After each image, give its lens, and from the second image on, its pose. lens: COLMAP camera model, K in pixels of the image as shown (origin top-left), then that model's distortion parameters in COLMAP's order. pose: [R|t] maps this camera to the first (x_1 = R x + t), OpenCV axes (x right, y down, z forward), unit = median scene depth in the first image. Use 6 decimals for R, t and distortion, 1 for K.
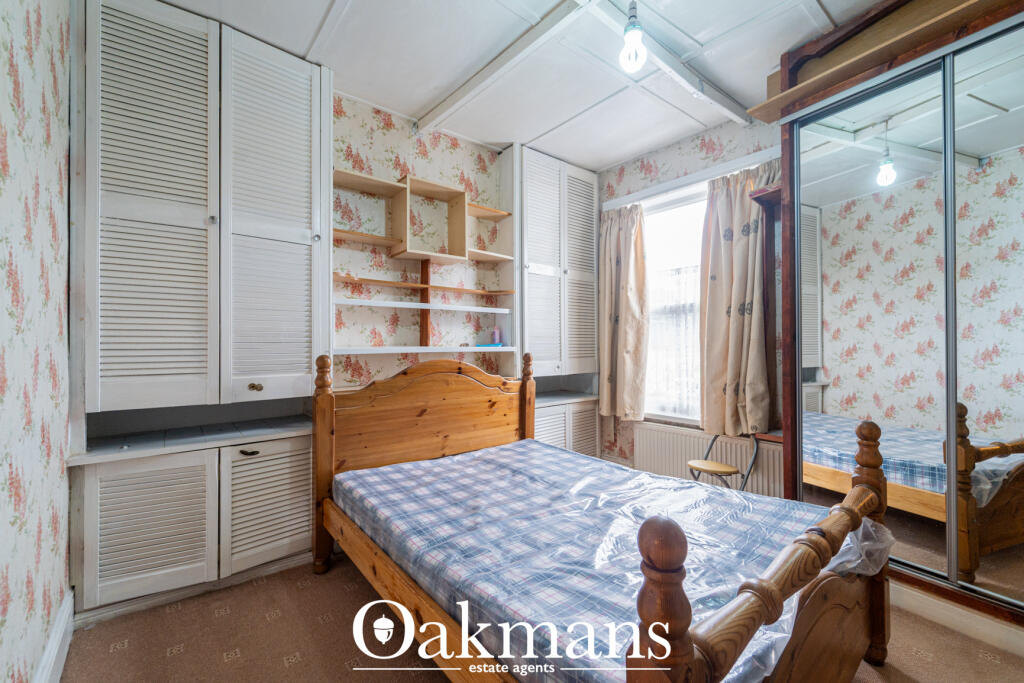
lens RADIAL K [[419.6, 0, 513.0], [0, 419.6, 343.3], [0, 0, 1]] dist [0.001089, 0.000046]
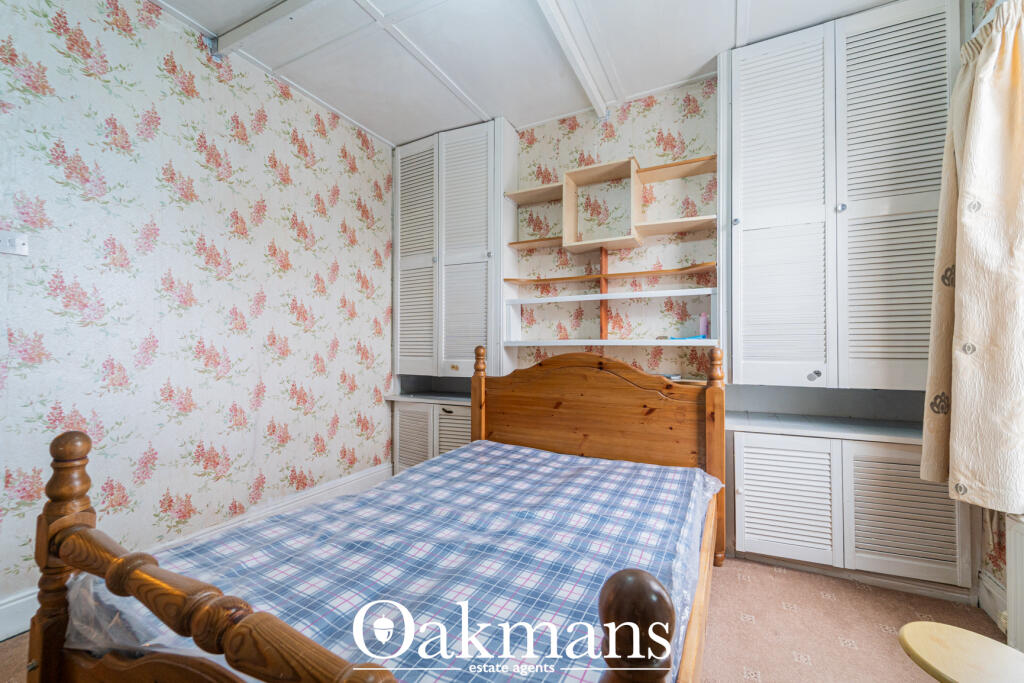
lens RADIAL K [[419.6, 0, 513.8], [0, 419.6, 339.9], [0, 0, 1]] dist [0.001089, 0.000046]
pose [[0.392456, -0.010664, -0.919709, 0.618428], [0.001766, 0.999940, -0.010841, 0.019321], [0.919769, 0.002630, 0.392451, 0.472695]]
